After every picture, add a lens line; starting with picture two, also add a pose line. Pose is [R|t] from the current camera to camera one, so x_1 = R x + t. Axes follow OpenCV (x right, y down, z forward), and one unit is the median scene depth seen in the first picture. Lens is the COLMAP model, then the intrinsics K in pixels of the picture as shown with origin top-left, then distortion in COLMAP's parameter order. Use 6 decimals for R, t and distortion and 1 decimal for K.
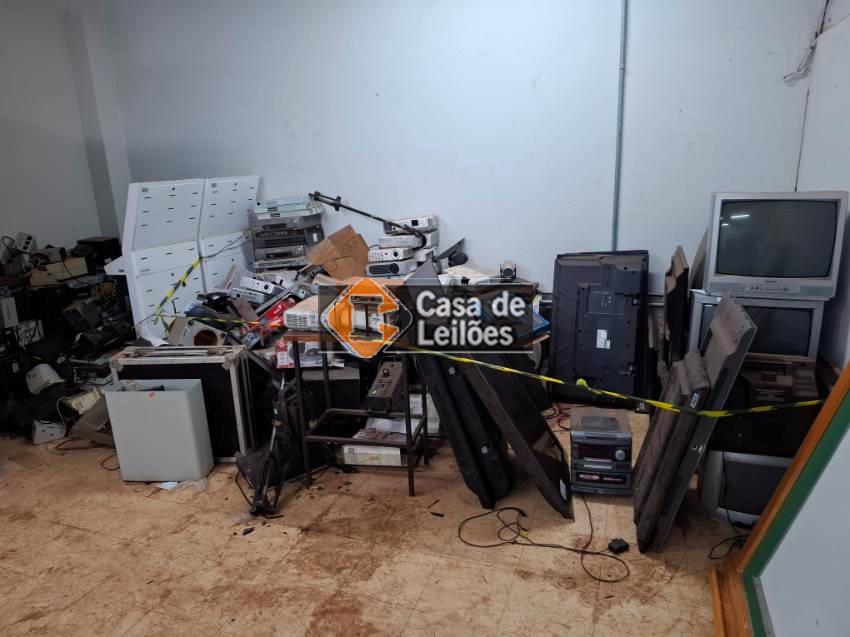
lens RADIAL K [[590.3, 0, 415.4], [0, 590.3, 326.3], [0, 0, 1]] dist [0.088256, -0.109513]
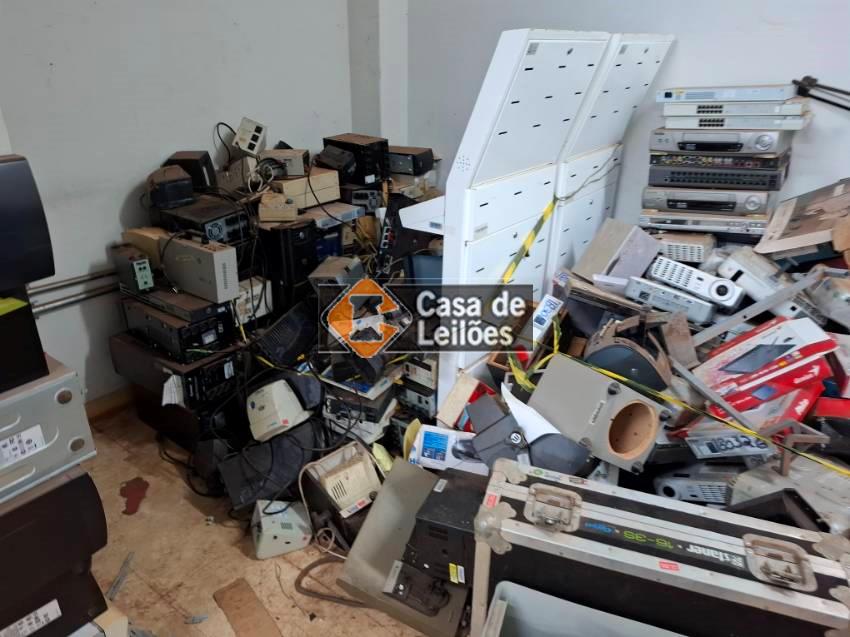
lens RADIAL K [[590.3, 0, 414.8], [0, 590.3, 317.2], [0, 0, 1]] dist [0.088256, -0.109513]
pose [[0.961833, 0.159513, -0.222335, -0.448319], [-0.122229, 0.977403, 0.172460, -0.115887], [0.244821, -0.138702, 0.959596, 0.603876]]
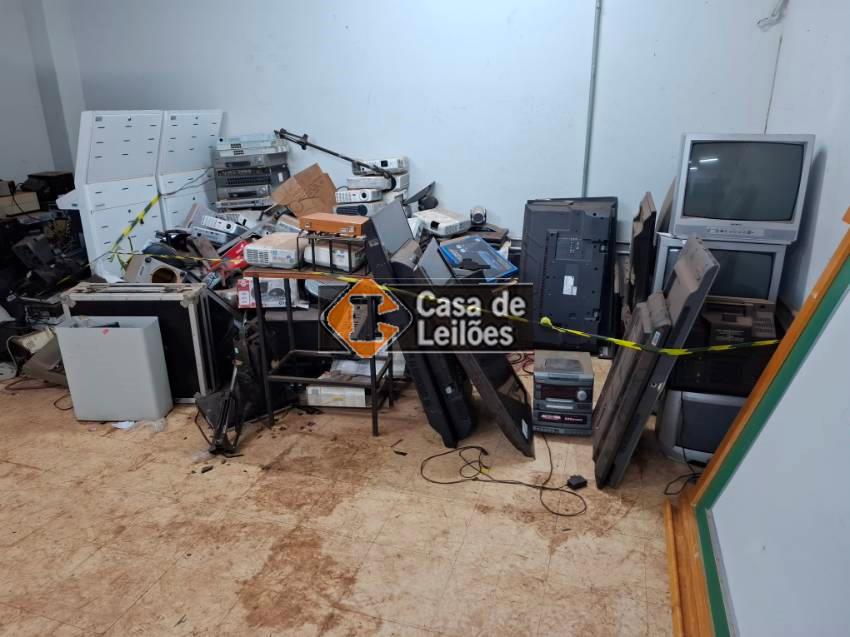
lens RADIAL K [[590.3, 0, 417.0], [0, 590.3, 314.1], [0, 0, 1]] dist [0.088256, -0.109513]
pose [[0.998596, 0.014976, 0.050811, 0.008639], [-0.017678, 0.998430, 0.053158, 0.023220], [-0.049935, -0.053981, 0.997293, 0.013639]]
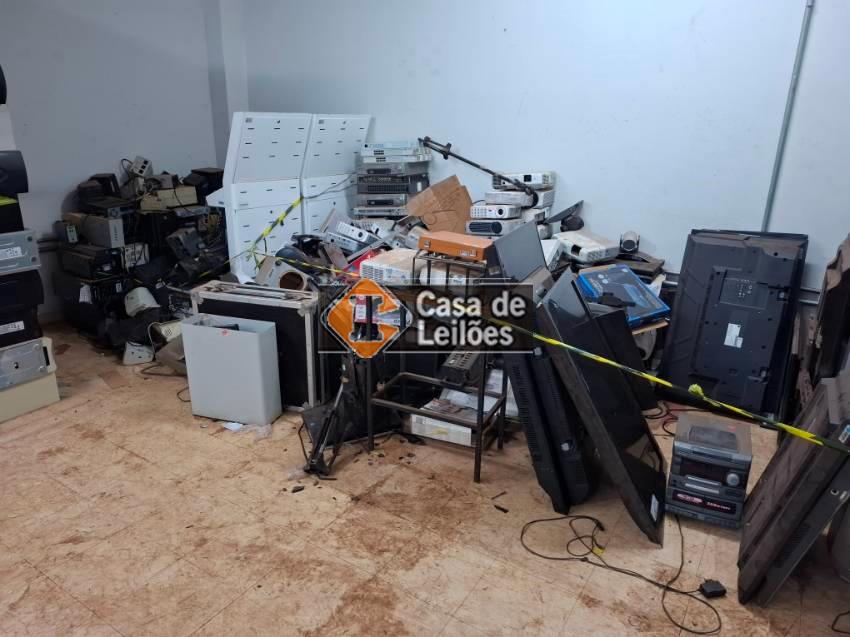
lens RADIAL K [[590.3, 0, 422.5], [0, 590.3, 323.2], [0, 0, 1]] dist [0.088256, -0.109513]
pose [[0.976795, 0.126399, -0.172901, 0.032826], [-0.115473, 0.990705, 0.071897, -0.006051], [0.180381, -0.050263, 0.982312, 0.097397]]
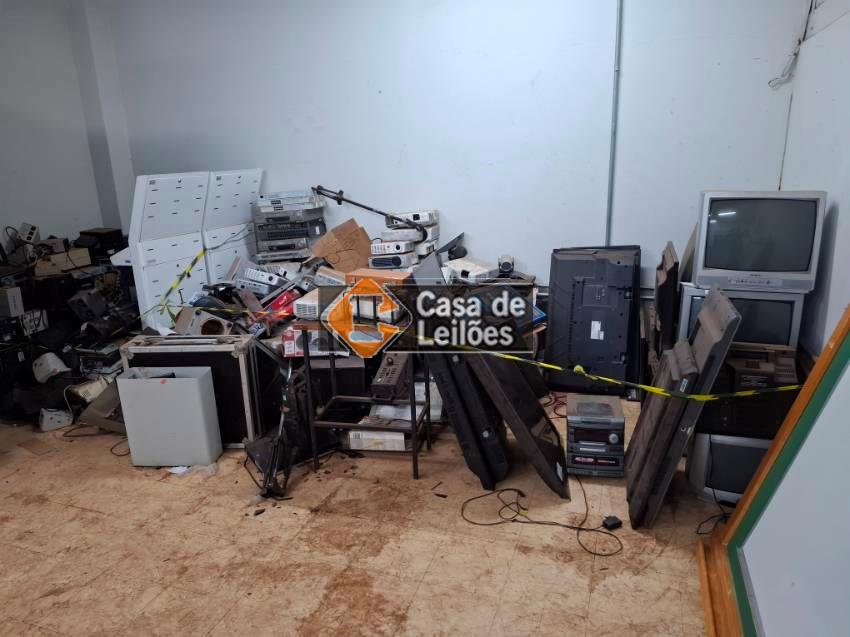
lens RADIAL K [[590.3, 0, 424.9], [0, 590.3, 322.1], [0, 0, 1]] dist [0.088256, -0.109513]
pose [[0.999569, 0.004304, 0.029041, -0.018268], [-0.004369, 0.999988, 0.002181, 0.006572], [-0.029032, -0.002307, 0.999576, -0.036265]]
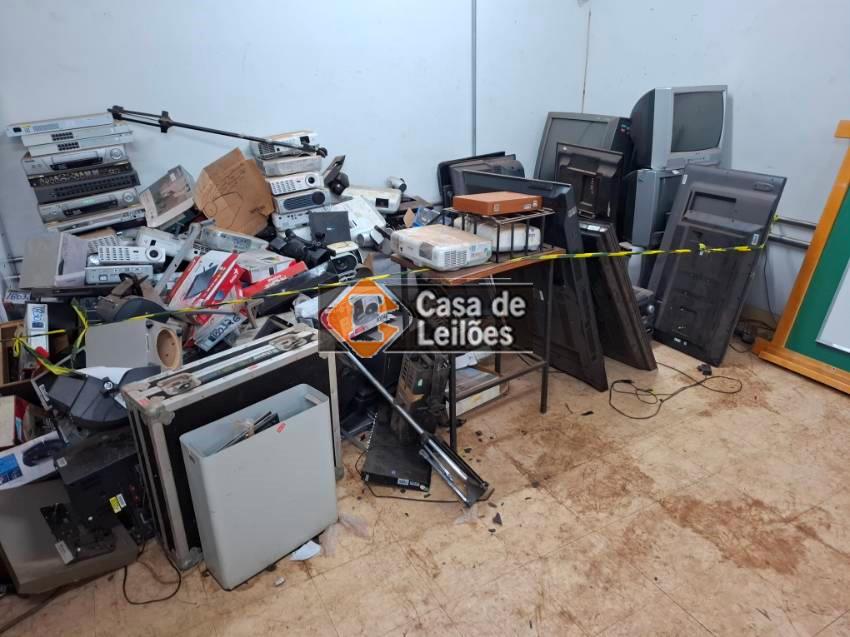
lens RADIAL K [[590.3, 0, 430.8], [0, 590.3, 313.0], [0, 0, 1]] dist [0.088256, -0.109513]
pose [[0.643593, -0.270019, 0.716155, -0.657265], [0.205256, 0.962316, 0.178373, -0.070227], [-0.737332, 0.032196, 0.674763, 0.400920]]
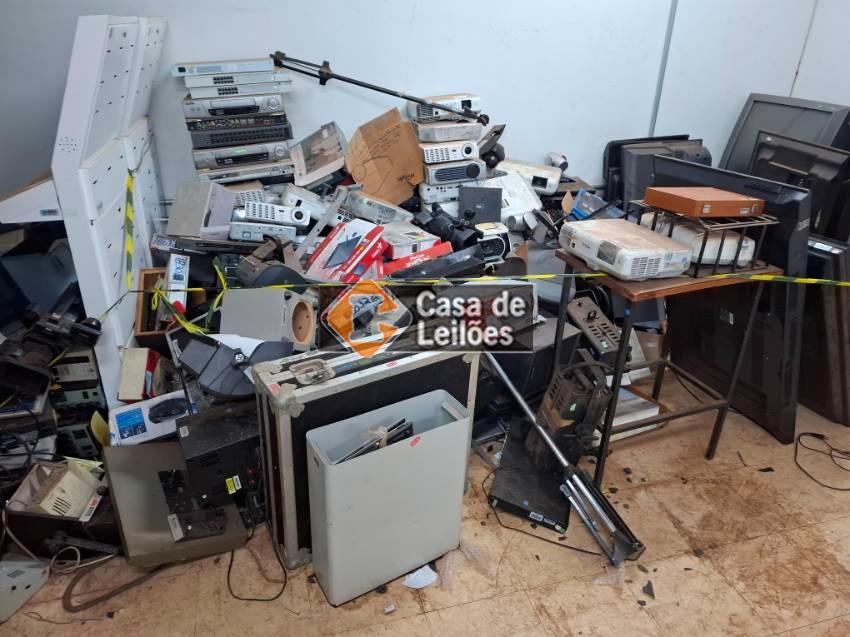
lens RADIAL K [[590.3, 0, 427.8], [0, 590.3, 317.1], [0, 0, 1]] dist [0.088256, -0.109513]
pose [[0.798323, -0.201343, 0.567575, -0.621748], [0.101281, 0.973920, 0.203033, -0.089913], [-0.593652, -0.104602, 0.797895, 0.503727]]
